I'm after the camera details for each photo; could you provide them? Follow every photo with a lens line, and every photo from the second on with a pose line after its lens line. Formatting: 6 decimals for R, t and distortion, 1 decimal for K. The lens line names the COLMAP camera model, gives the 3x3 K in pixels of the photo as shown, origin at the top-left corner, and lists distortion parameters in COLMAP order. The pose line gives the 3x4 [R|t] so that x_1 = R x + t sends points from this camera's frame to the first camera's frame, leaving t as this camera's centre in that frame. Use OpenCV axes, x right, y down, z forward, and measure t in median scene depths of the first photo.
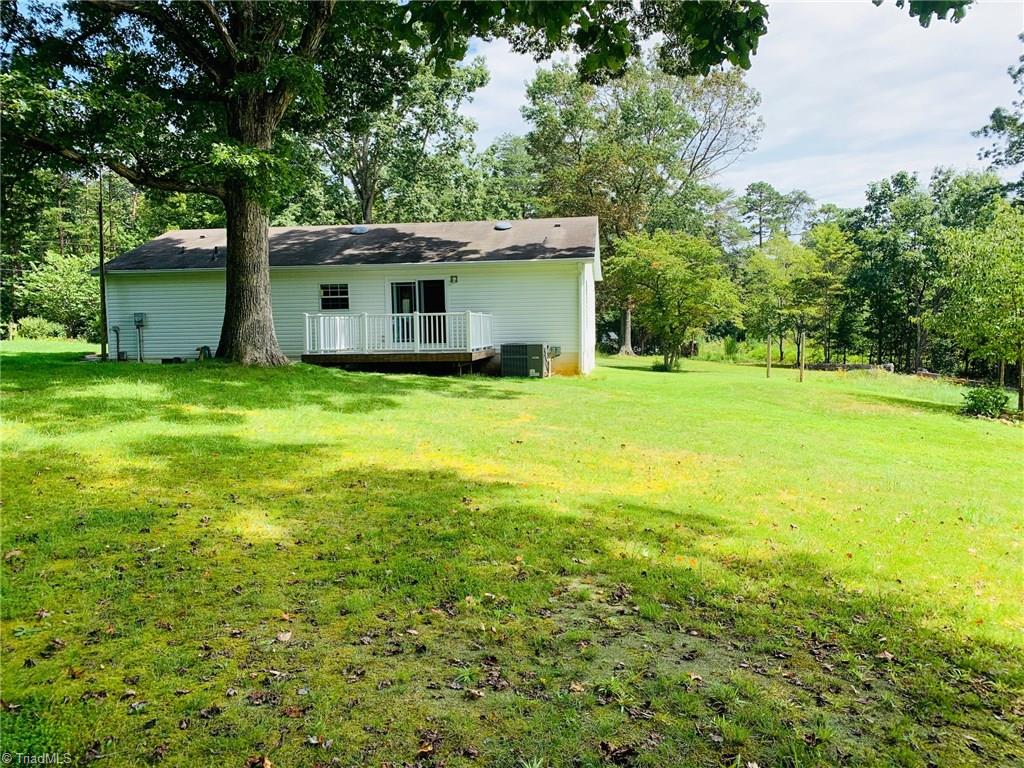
lens RADIAL K [[772.6, 0, 509.8], [0, 772.6, 389.6], [0, 0, 1]] dist [0.037258, -0.036194]
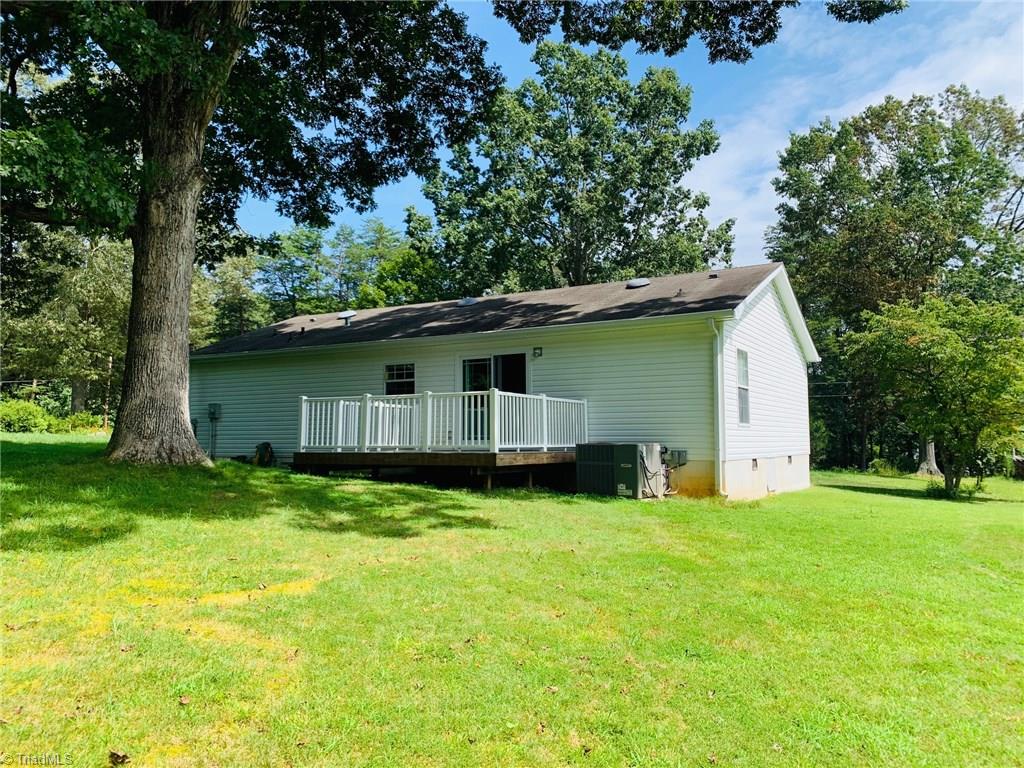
lens RADIAL K [[772.6, 0, 512.6], [0, 772.6, 373.1], [0, 0, 1]] dist [0.037258, -0.036194]
pose [[0.924989, -0.016895, -0.379618, 0.163330], [-0.046036, 0.986670, -0.156085, -0.011385], [0.377194, 0.161853, 0.911882, 0.326230]]
